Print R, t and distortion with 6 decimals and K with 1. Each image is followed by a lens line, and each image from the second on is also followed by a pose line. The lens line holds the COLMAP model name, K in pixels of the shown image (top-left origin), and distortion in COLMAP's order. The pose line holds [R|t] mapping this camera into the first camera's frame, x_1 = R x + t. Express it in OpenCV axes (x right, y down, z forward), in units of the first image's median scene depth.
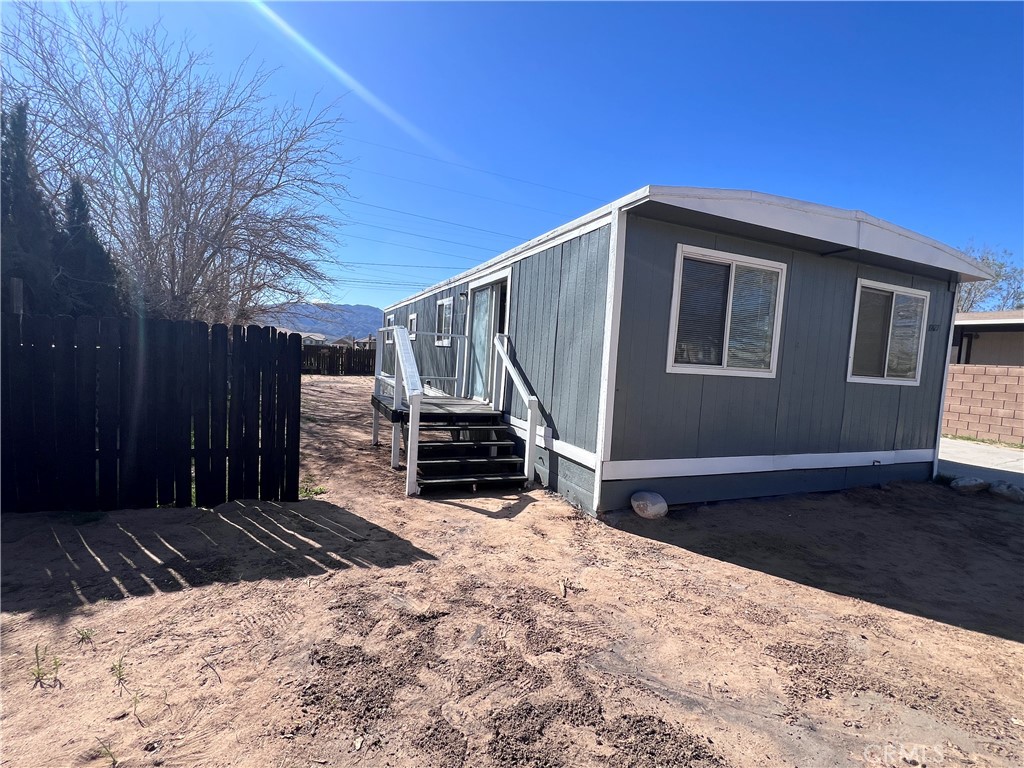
lens RADIAL K [[475.0, 0, 512.8], [0, 475.0, 385.5], [0, 0, 1]] dist [-0.001554, -0.000440]
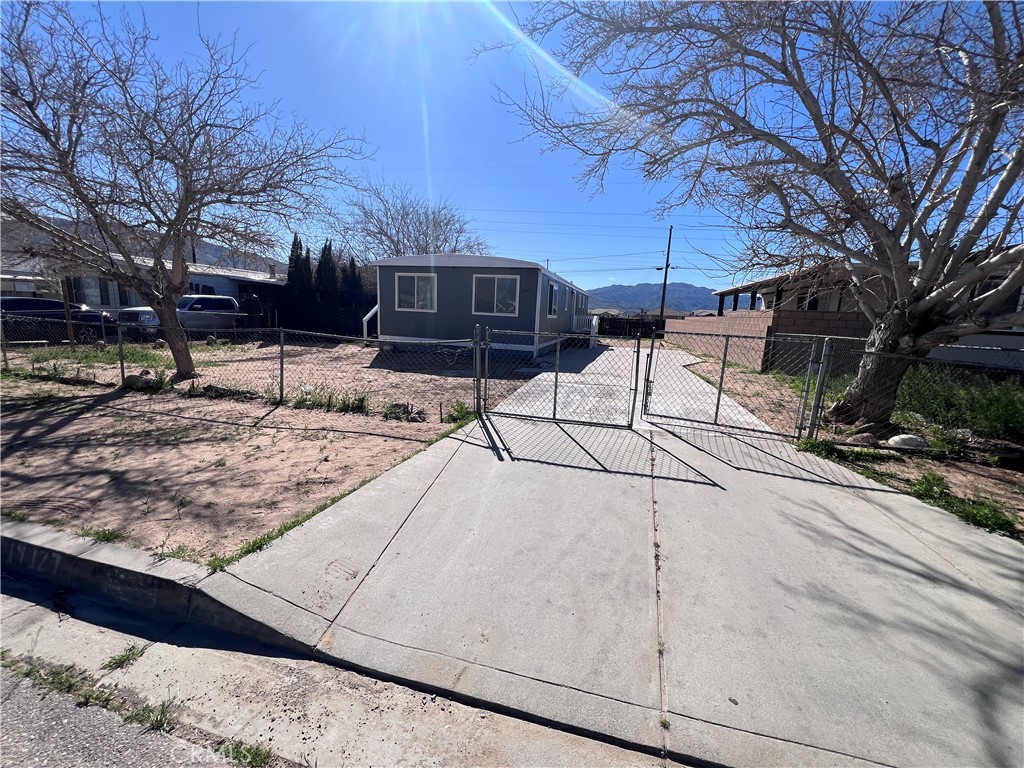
lens RADIAL K [[410.8, 0, 512.0], [0, 410.8, 384.0], [0, 0, 1]] dist [0.000661, 0.000104]
pose [[0.772315, 0.083619, -0.629712, 2.570568], [-0.039691, 0.995714, 0.083540, 0.195961], [0.633998, -0.039525, 0.772324, -0.702095]]
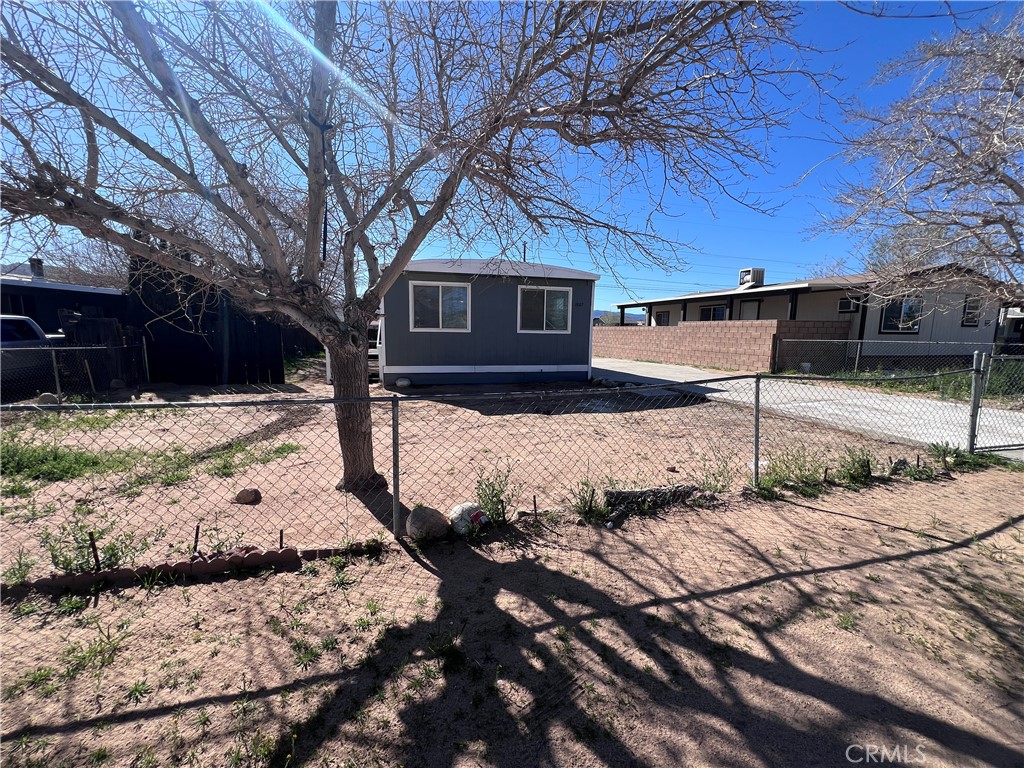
lens RADIAL K [[407.8, 0, 512.5], [0, 407.8, 385.0], [0, 0, 1]] dist [0.000154, -0.000087]
pose [[0.986684, -0.024688, -0.160763, 1.072381], [0.034771, 0.997580, 0.060213, 0.129779], [0.158887, -0.065001, 0.985155, -0.965395]]
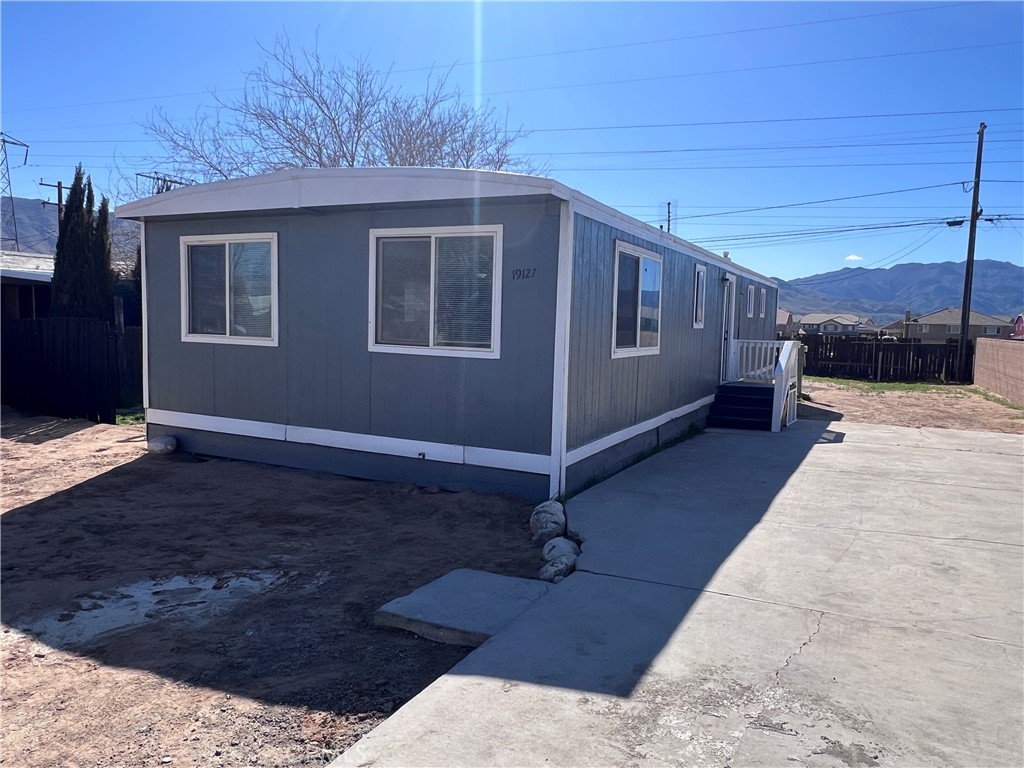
lens RADIAL K [[742.6, 0, 511.4], [0, 742.6, 390.5], [0, 0, 1]] dist [0.000404, -0.006841]
pose [[0.642258, 0.030905, -0.765866, 2.072805], [-0.038546, 0.999225, 0.007997, 0.045876], [0.765519, 0.024385, 0.642951, 0.371387]]
